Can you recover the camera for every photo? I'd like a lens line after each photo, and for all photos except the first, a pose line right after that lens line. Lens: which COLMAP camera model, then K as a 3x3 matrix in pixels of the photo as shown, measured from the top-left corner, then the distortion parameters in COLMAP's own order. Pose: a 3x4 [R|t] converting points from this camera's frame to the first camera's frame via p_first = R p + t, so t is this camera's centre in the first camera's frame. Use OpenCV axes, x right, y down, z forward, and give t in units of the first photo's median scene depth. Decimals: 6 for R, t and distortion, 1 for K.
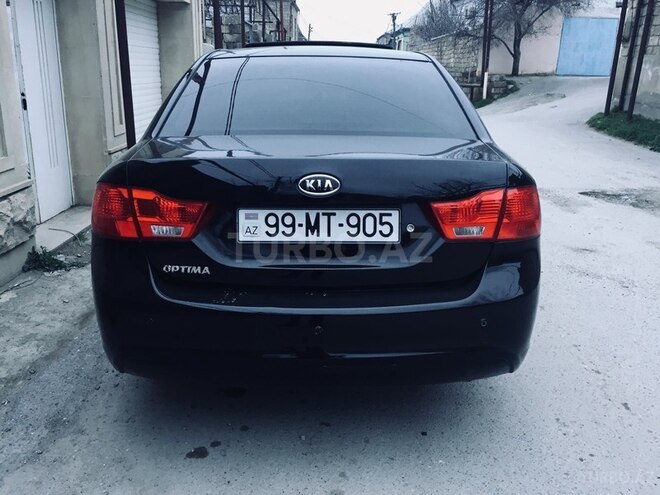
lens RADIAL K [[563.8, 0, 331.9], [0, 563.8, 247.7], [0, 0, 1]] dist [0.066116, -0.075994]
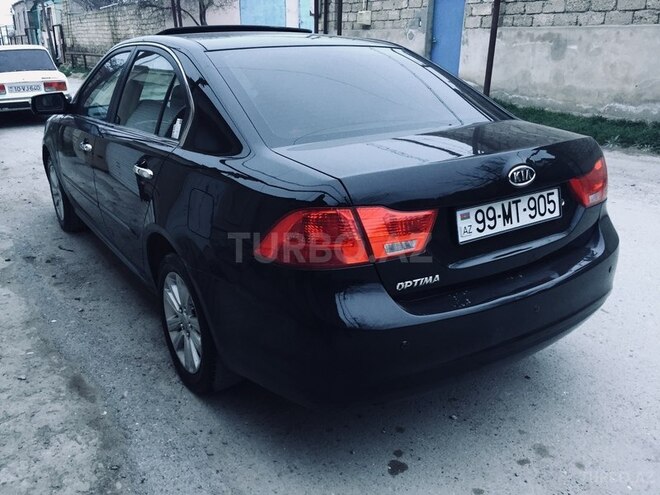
lens RADIAL K [[563.8, 0, 330.6], [0, 563.8, 243.2], [0, 0, 1]] dist [0.066116, -0.075994]
pose [[0.838917, -0.196104, 0.507702, -0.867196], [0.175212, 0.980481, 0.089203, -0.140417], [-0.515286, 0.014122, 0.856902, 0.255270]]
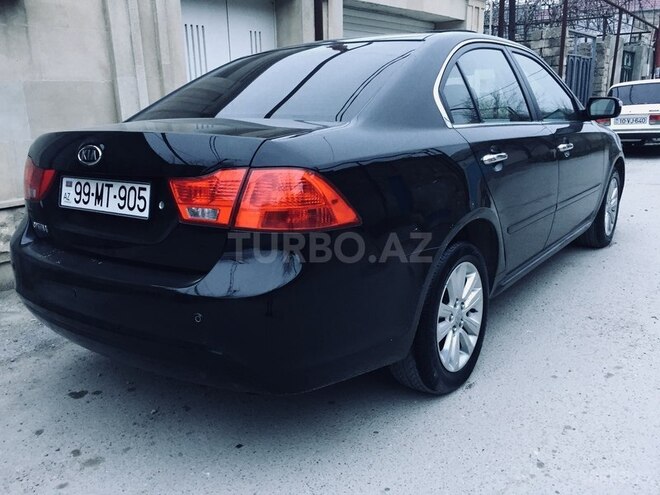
lens RADIAL K [[563.8, 0, 326.0], [0, 563.8, 248.8], [0, 0, 1]] dist [0.066116, -0.075994]
pose [[0.788573, 0.114762, -0.604137, 0.948328], [-0.141145, 0.989982, 0.003822, -0.004756], [0.598524, 0.082257, 0.796871, 0.417327]]
